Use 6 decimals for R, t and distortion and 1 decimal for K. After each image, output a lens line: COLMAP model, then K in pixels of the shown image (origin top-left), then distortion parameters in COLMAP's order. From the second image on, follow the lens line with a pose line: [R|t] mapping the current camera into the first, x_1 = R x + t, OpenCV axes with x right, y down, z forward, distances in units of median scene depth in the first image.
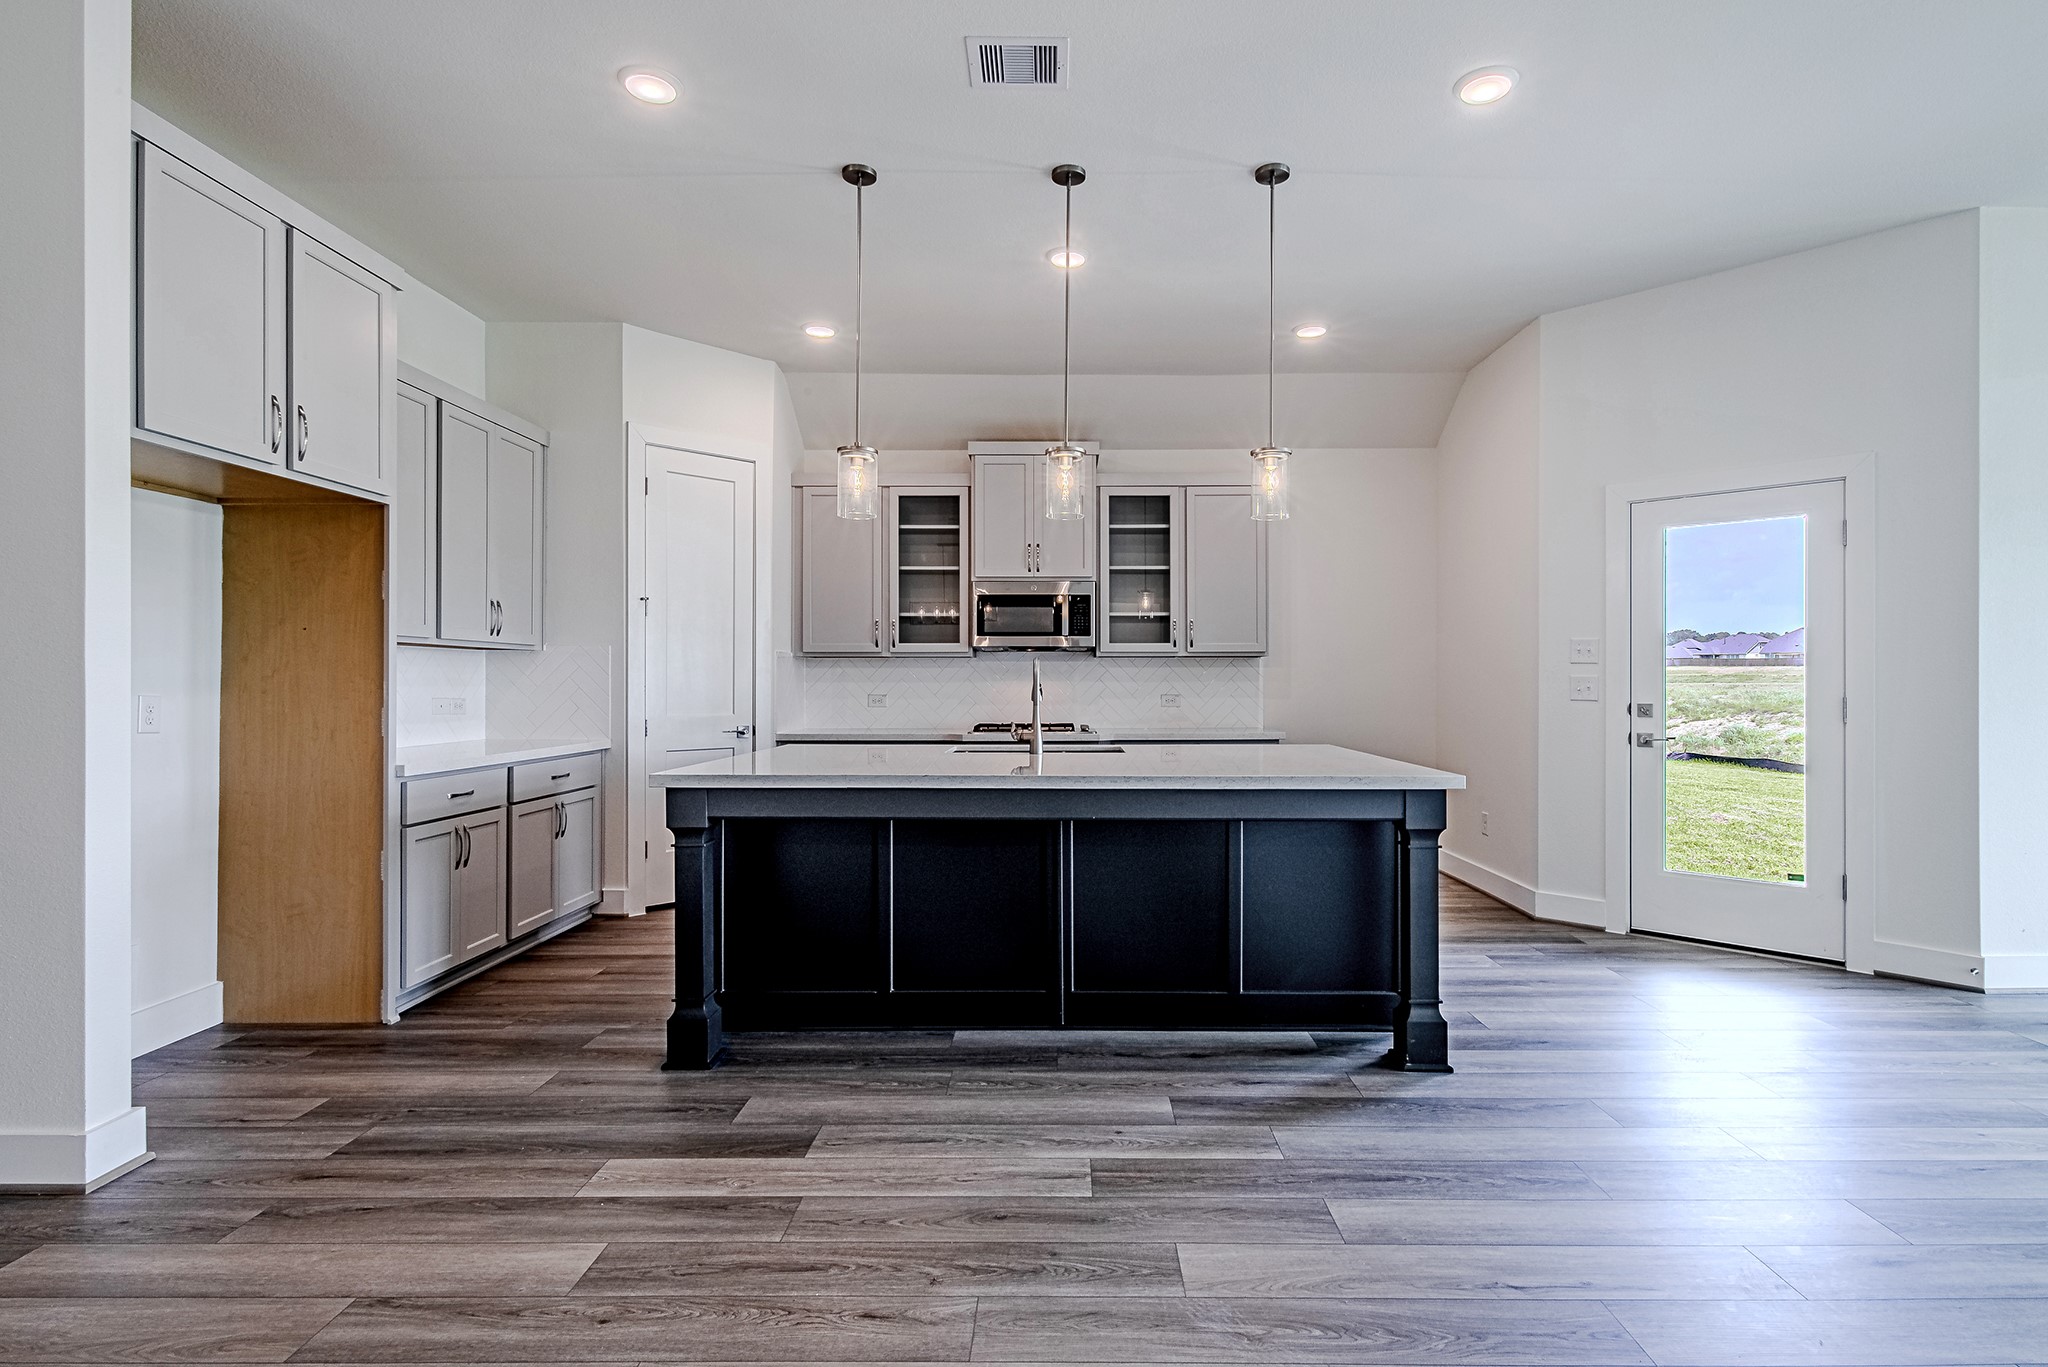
lens RADIAL K [[1002.1, 0, 1073.5], [0, 1002.1, 681.6], [0, 0, 1]] dist [0.004393, -0.000488]
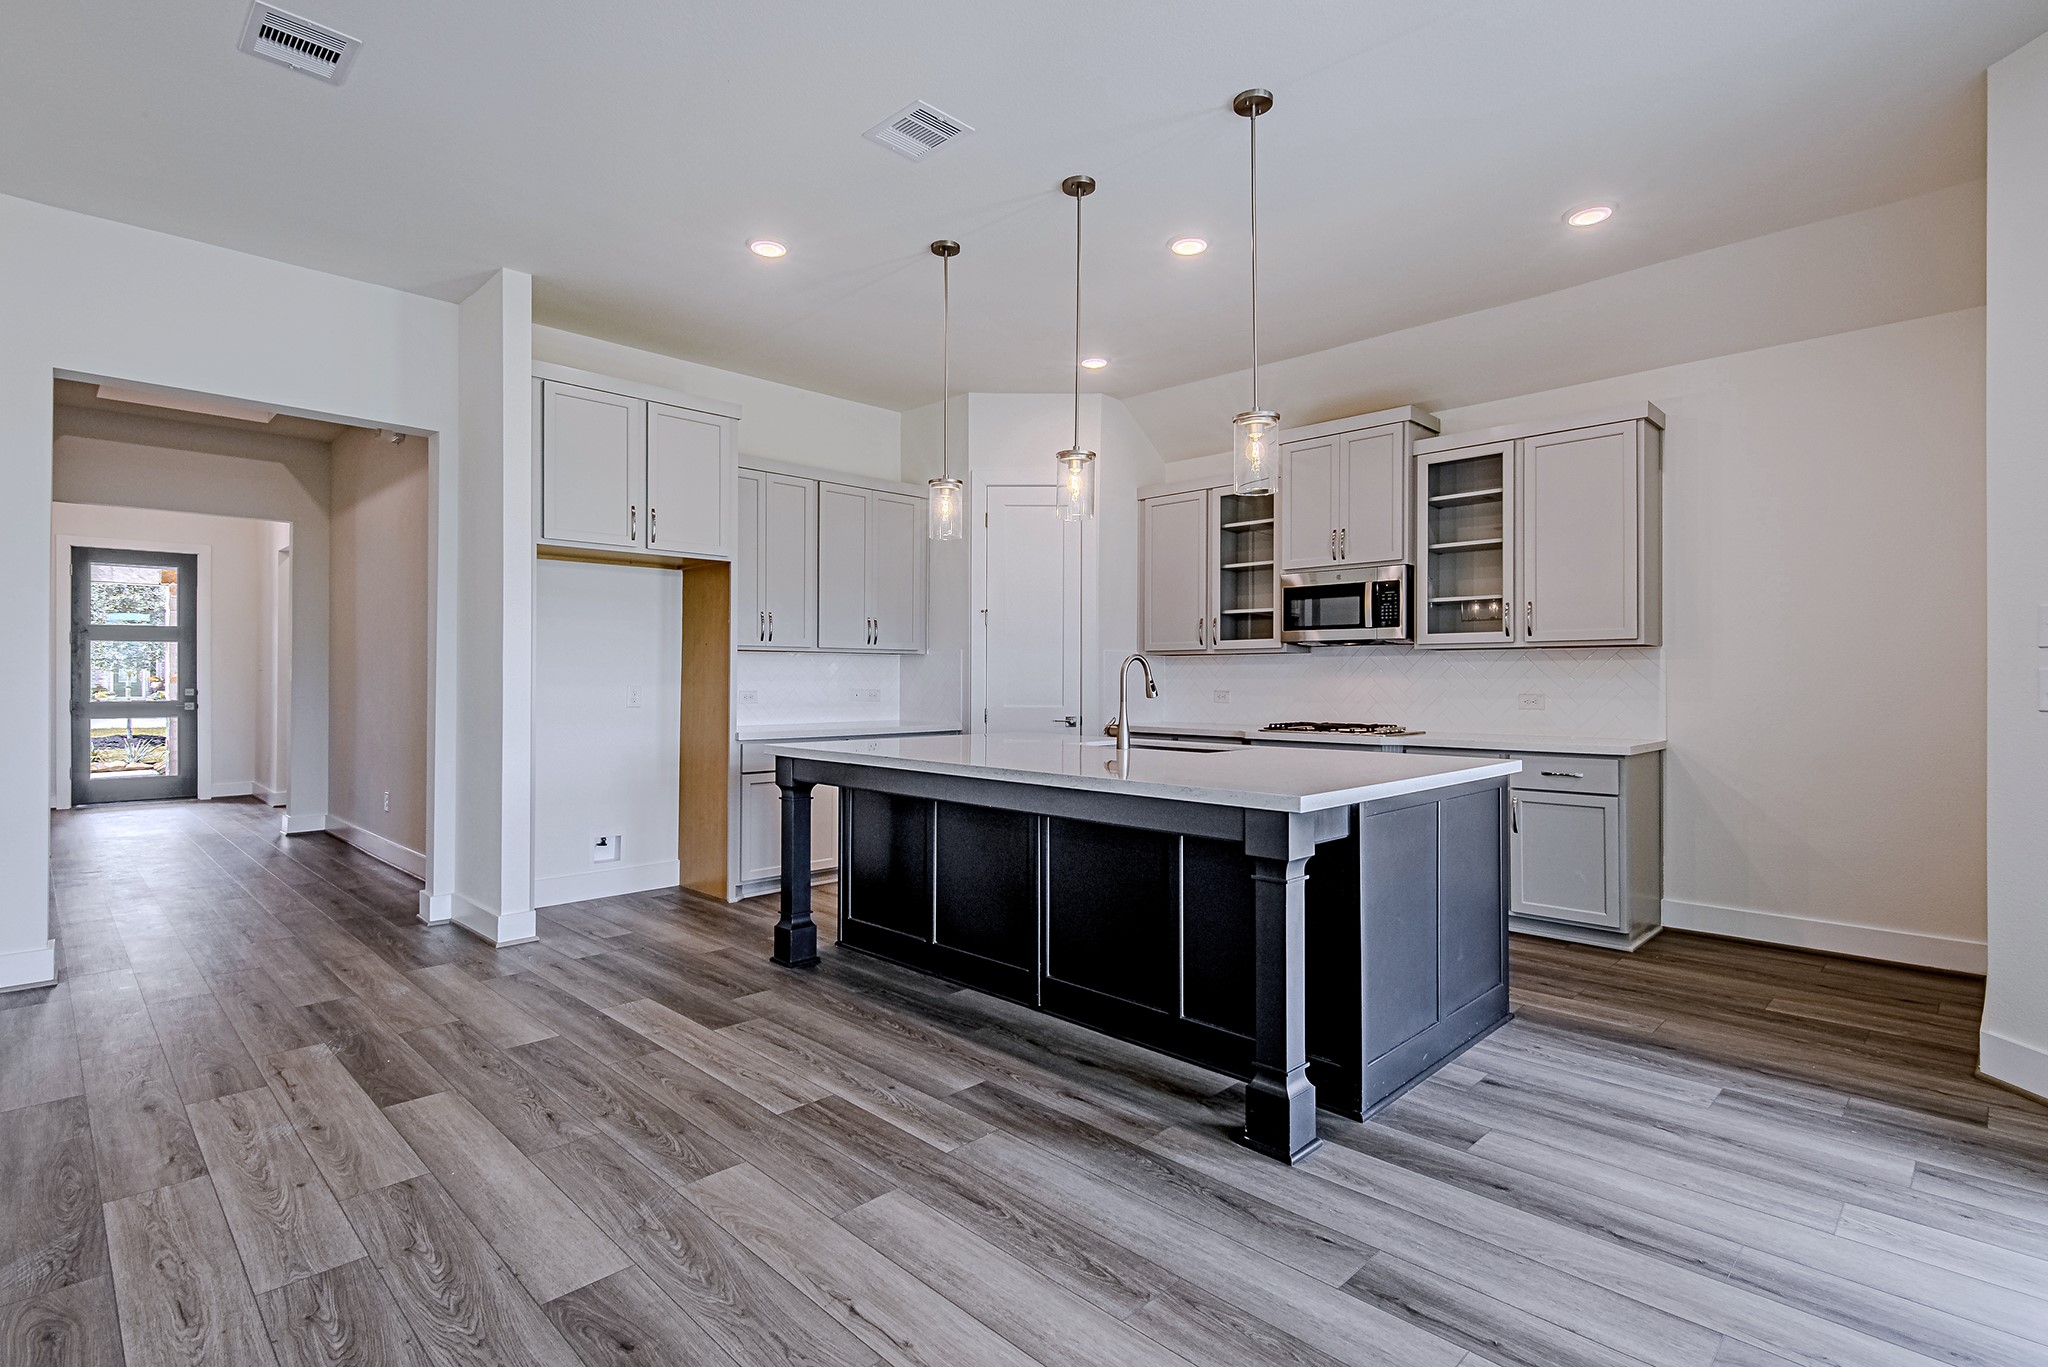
lens RADIAL K [[994.3, 0, 1025.0], [0, 994.3, 676.3], [0, 0, 1]] dist [0.011262, -0.000624]
pose [[0.704230, -0.000495, -0.709972, 0.677293], [-0.000387, 0.999999, -0.001081, -0.000784], [0.709972, 0.001036, 0.704229, 0.243692]]
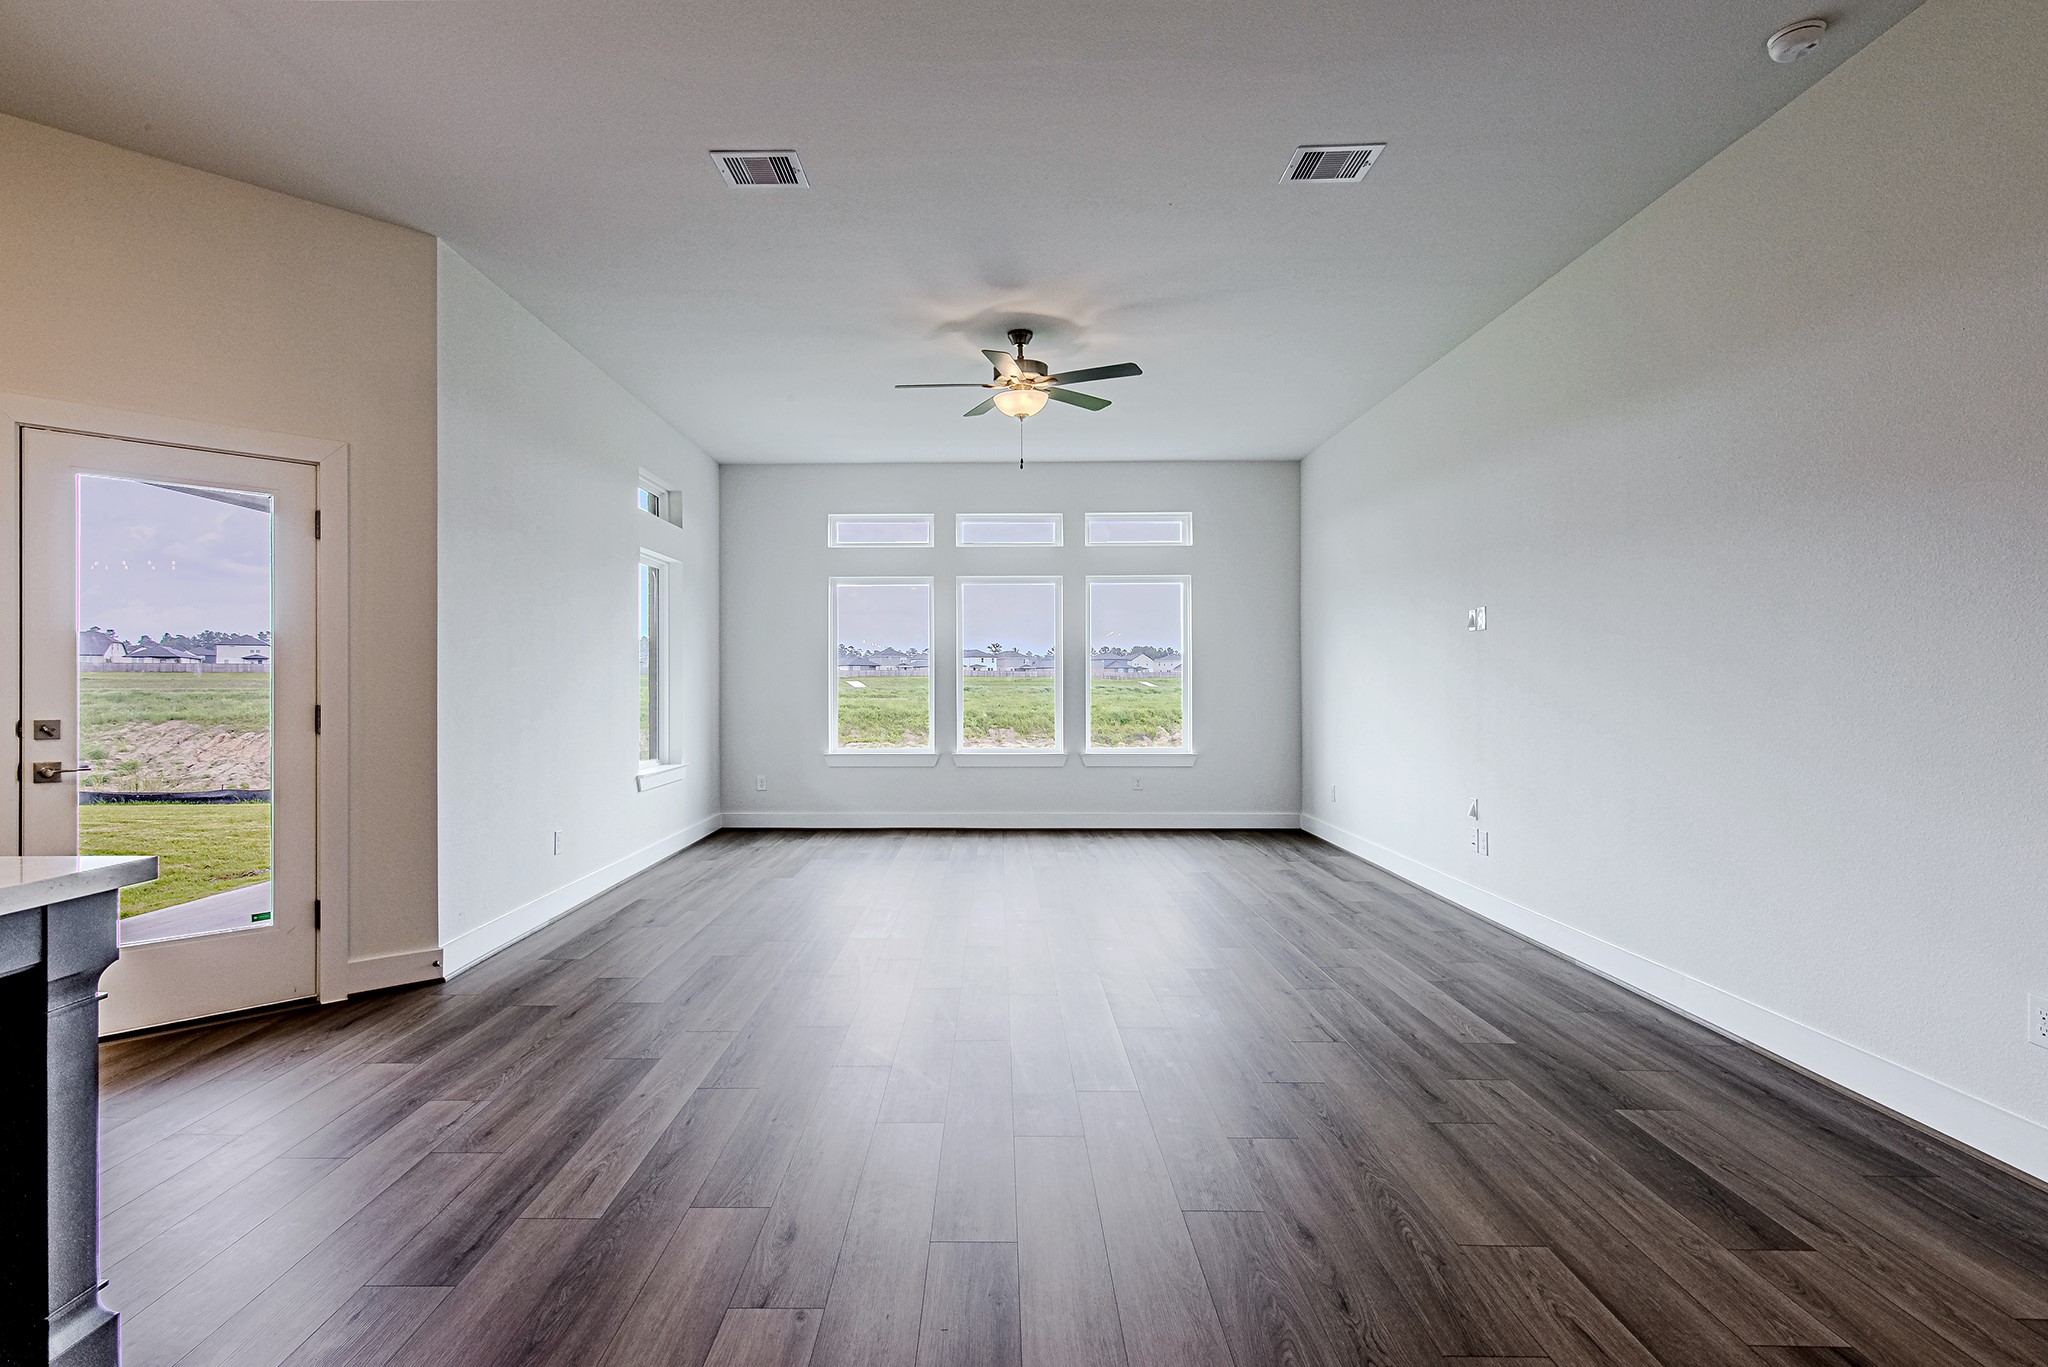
lens RADIAL K [[986.6, 0, 980.2], [0, 986.6, 680.3], [0, 0, 1]] dist [0.008966, -0.000722]
pose [[0.025344, 0.004819, 0.999667, -0.131200], [0.002784, 0.999984, -0.004892, -0.000406], [-0.999675, 0.002907, 0.025330, 0.444505]]
